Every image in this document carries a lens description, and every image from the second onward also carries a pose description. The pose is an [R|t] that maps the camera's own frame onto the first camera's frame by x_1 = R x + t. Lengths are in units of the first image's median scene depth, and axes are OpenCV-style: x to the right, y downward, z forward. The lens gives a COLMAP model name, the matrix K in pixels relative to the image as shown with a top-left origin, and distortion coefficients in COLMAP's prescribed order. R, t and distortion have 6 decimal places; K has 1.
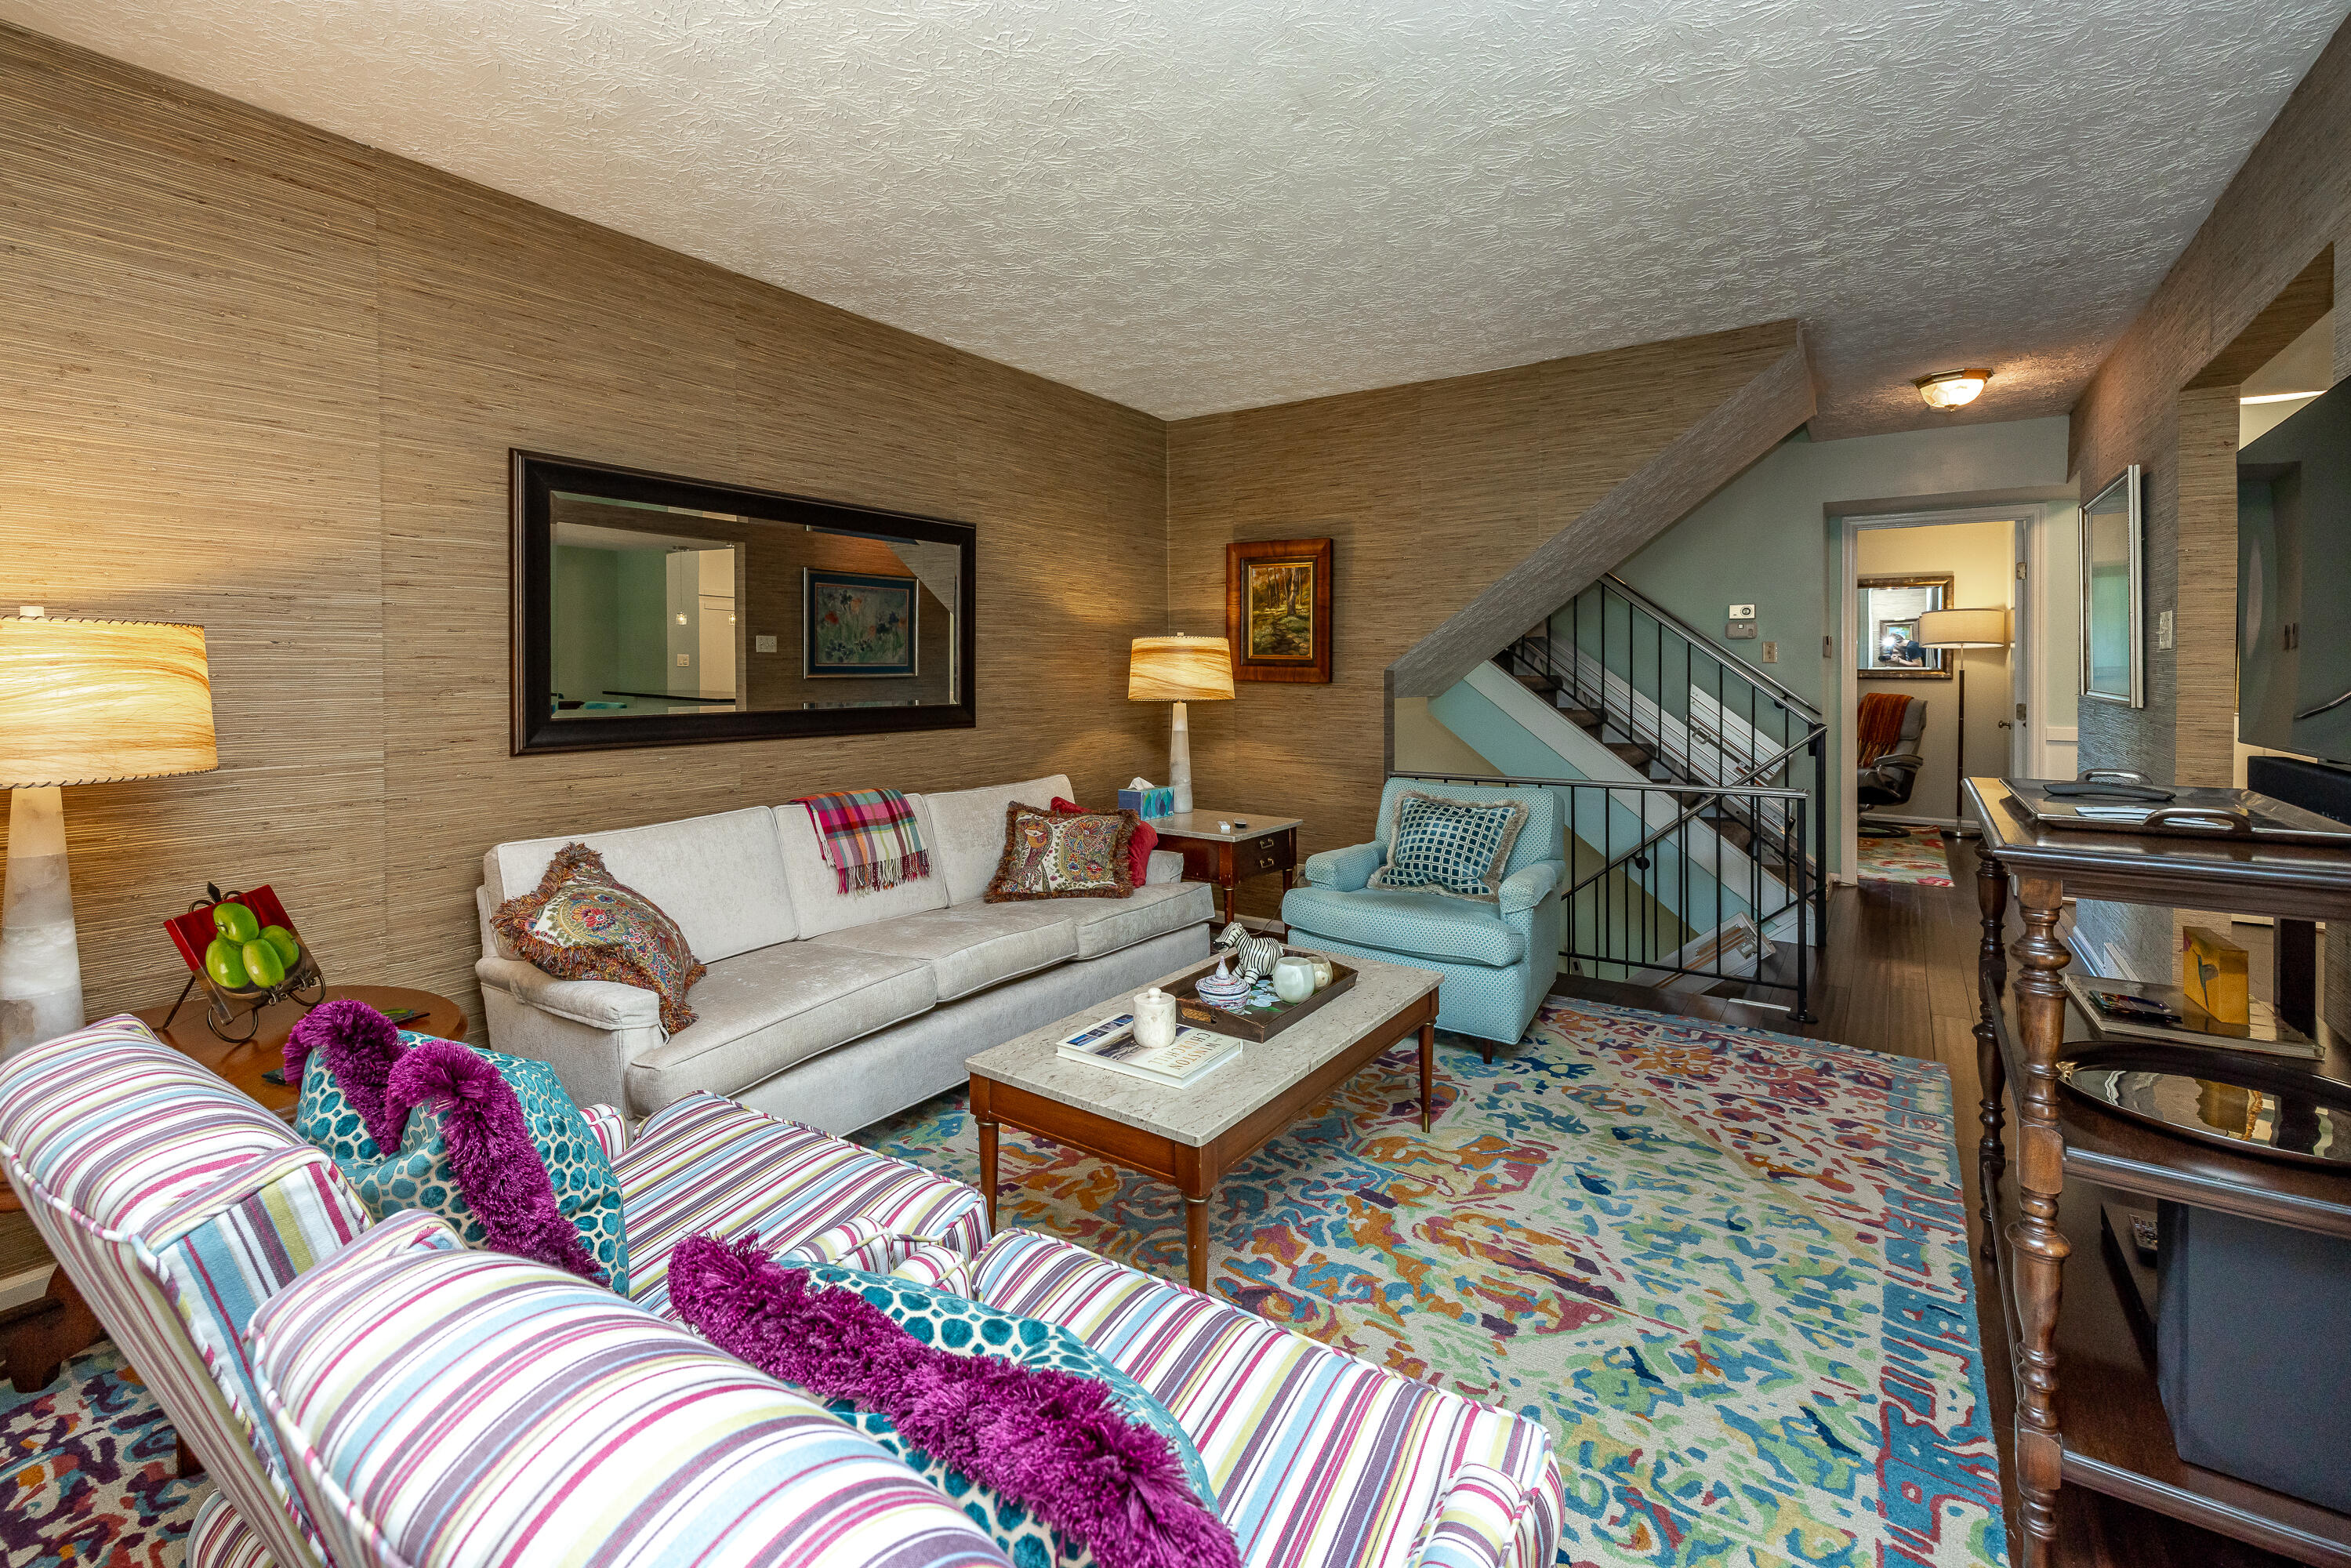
lens RADIAL K [[1009.7, 0, 1195.9], [0, 1009.7, 665.2], [0, 0, 1]] dist [-0.021930, -0.000126]
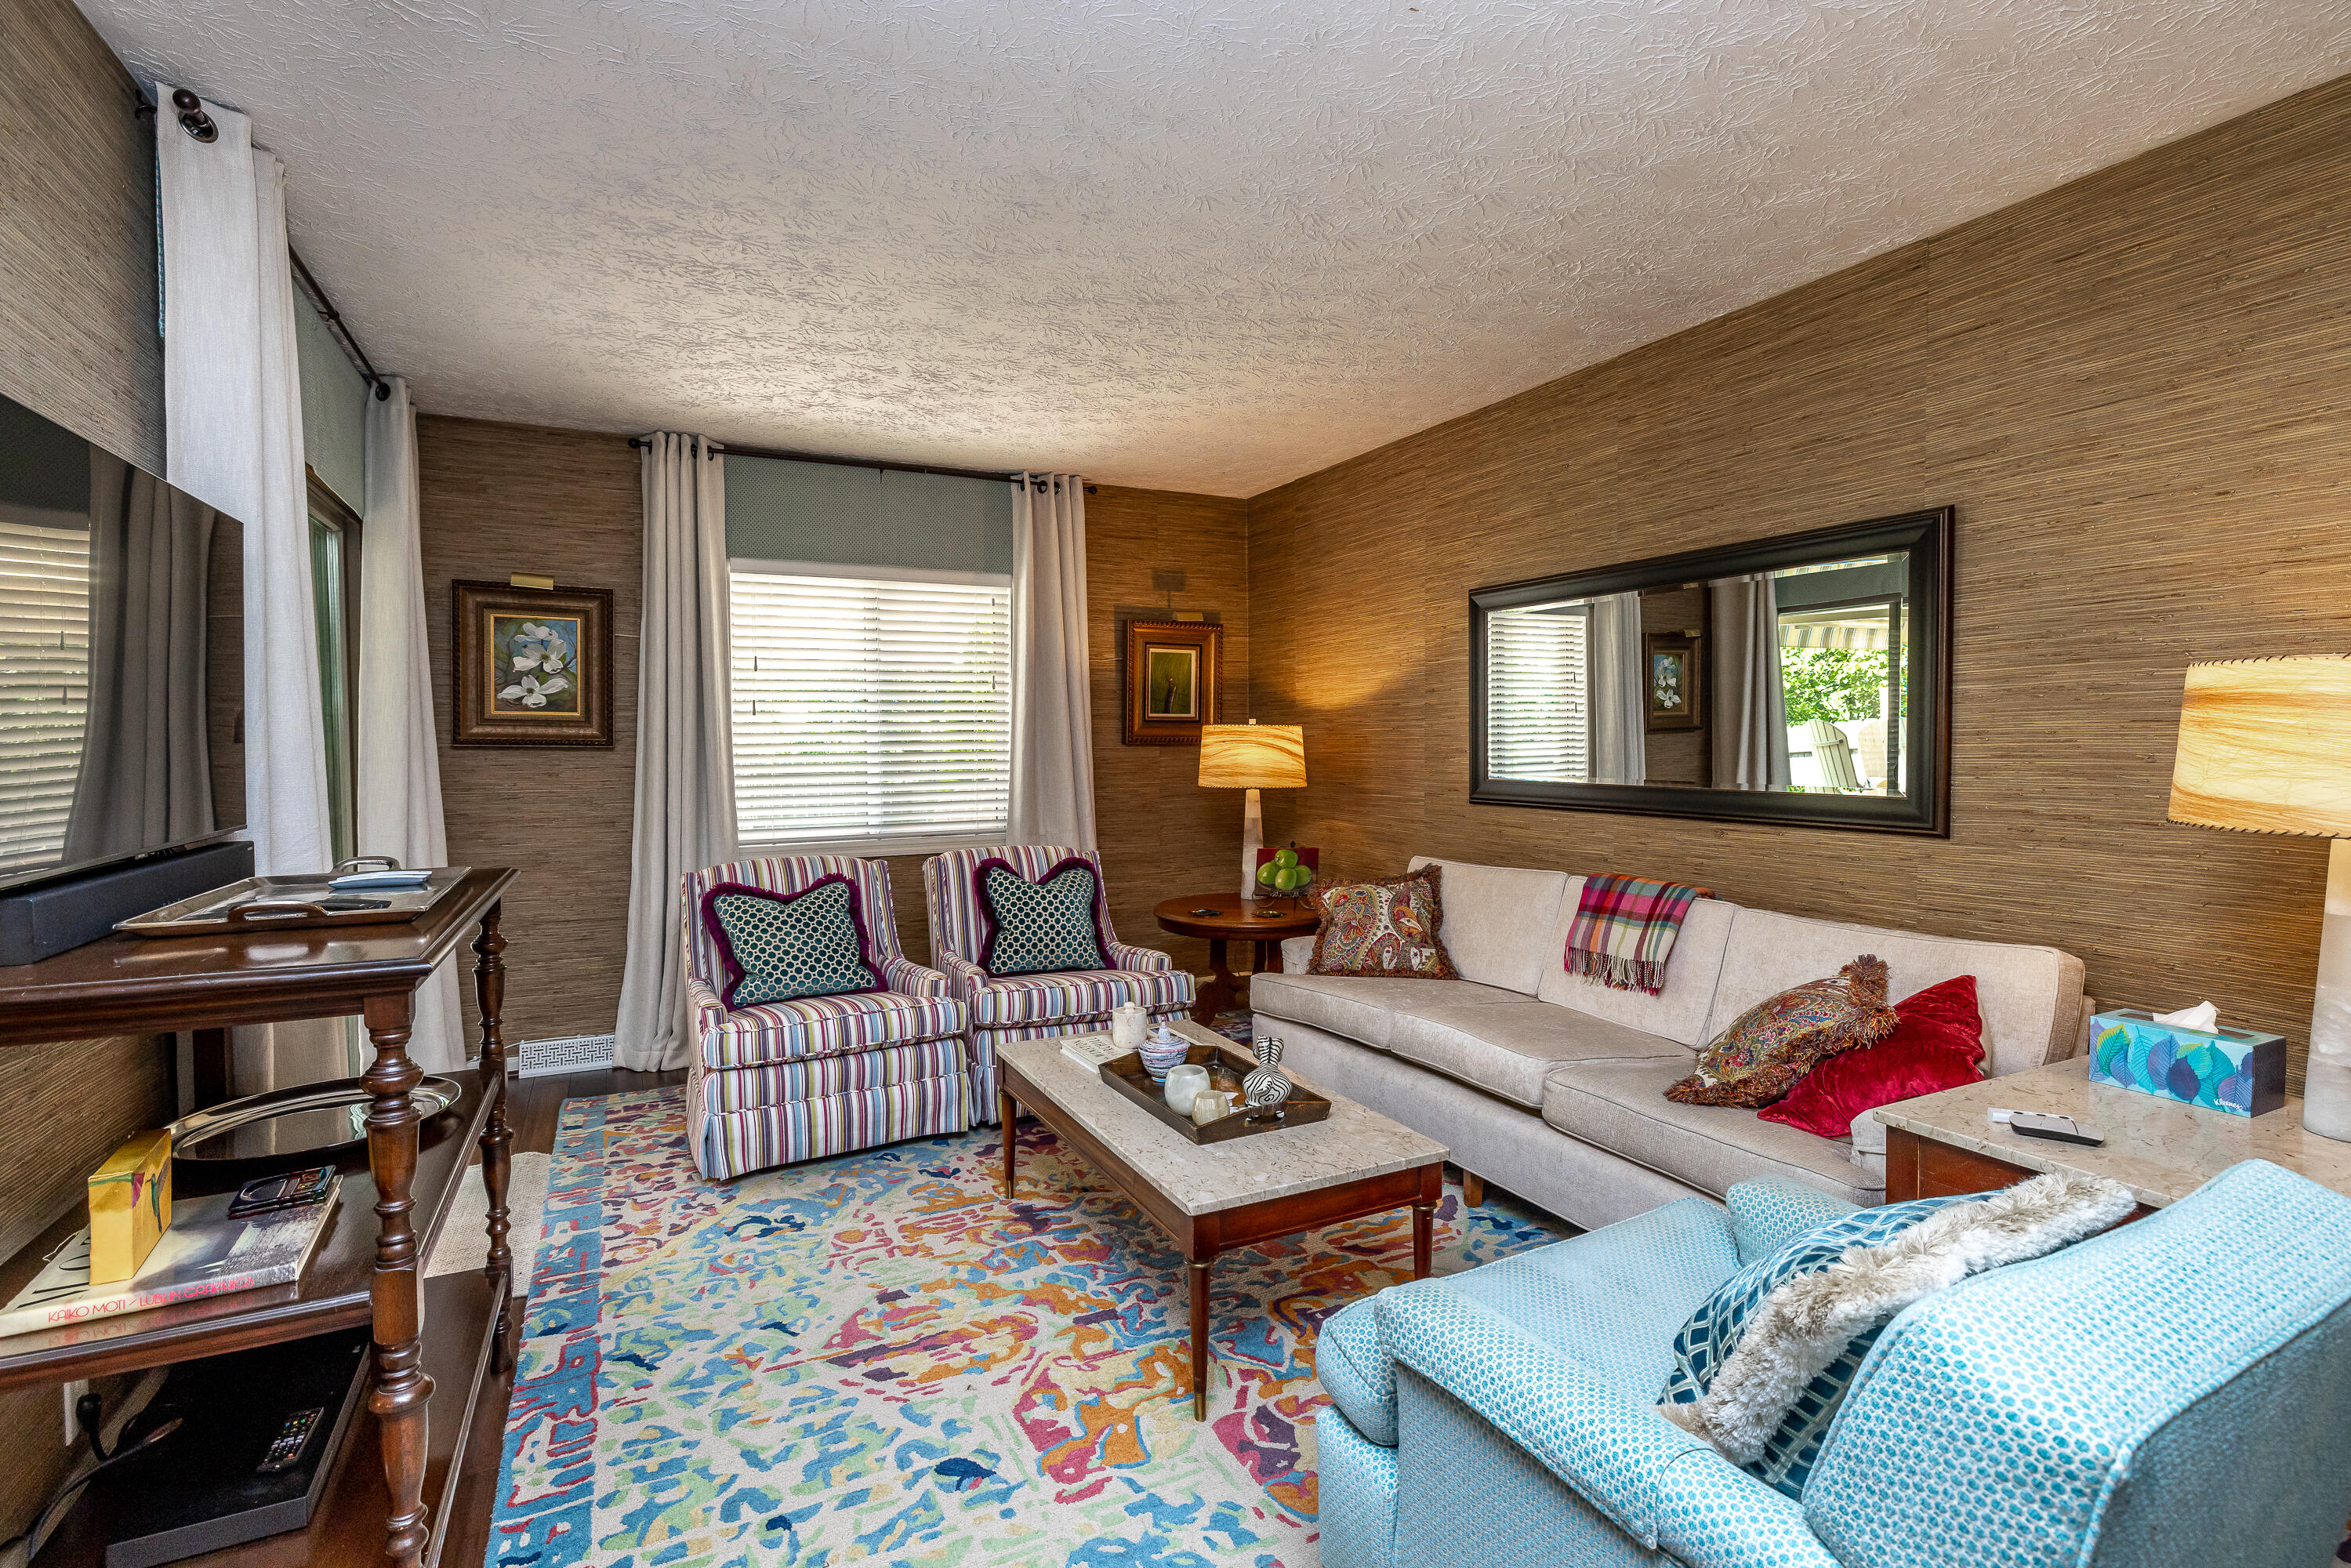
lens RADIAL K [[1116.9, 0, 1178.3], [0, 1116.9, 778.1], [0, 0, 1]] dist [0.001085, 0.000199]
pose [[-0.485379, 0.042504, -0.873270, 1.148643], [0.020751, 0.999096, 0.037094, -0.019895], [0.874058, -0.000117, -0.485822, 1.737202]]
